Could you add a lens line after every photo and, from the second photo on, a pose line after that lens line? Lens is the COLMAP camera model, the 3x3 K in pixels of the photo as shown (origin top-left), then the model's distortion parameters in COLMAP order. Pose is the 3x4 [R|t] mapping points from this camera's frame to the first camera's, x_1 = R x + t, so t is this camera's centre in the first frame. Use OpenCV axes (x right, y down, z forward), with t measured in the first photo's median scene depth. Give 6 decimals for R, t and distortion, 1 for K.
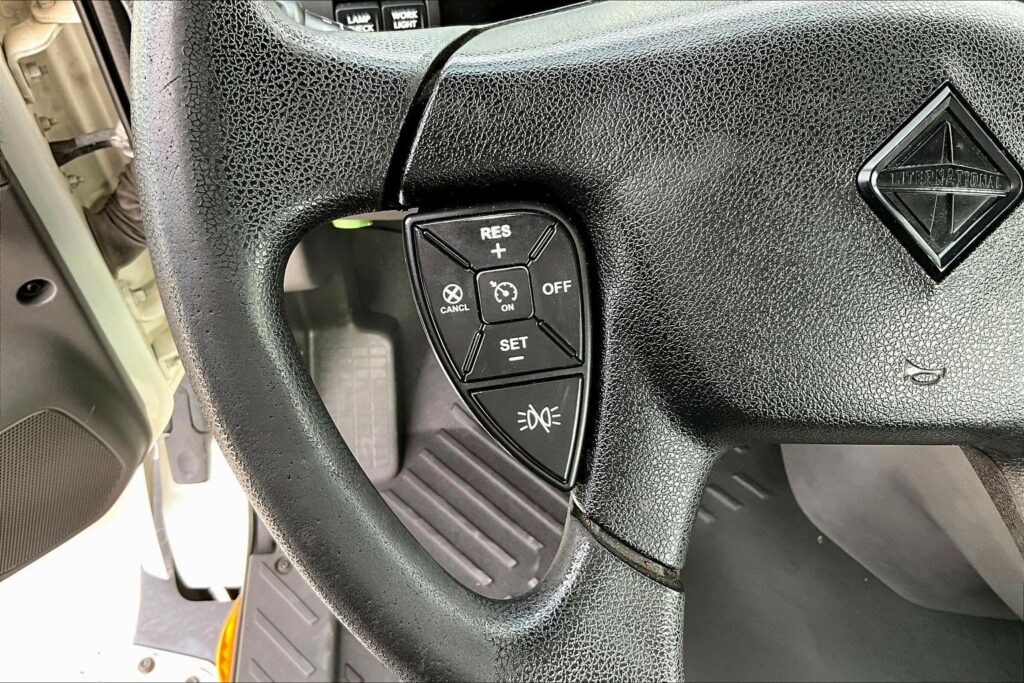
lens RADIAL K [[844.7, 0, 518.5], [0, 844.7, 332.0], [0, 0, 1]] dist [0.081858, -0.167029]
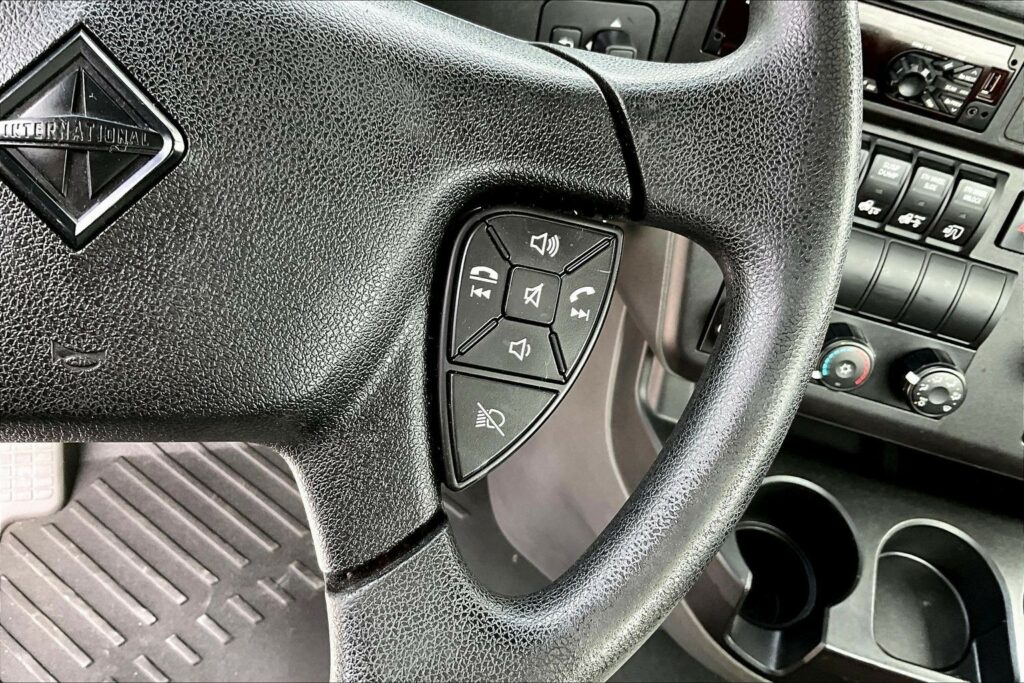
lens RADIAL K [[844.7, 0, 512.7], [0, 844.7, 340.2], [0, 0, 1]] dist [0.081858, -0.167029]
pose [[0.988874, 0.000893, 0.148750, 0.291144], [0.002874, 0.999680, -0.025113, 0.020349], [-0.148725, 0.025262, 0.988556, 0.030371]]
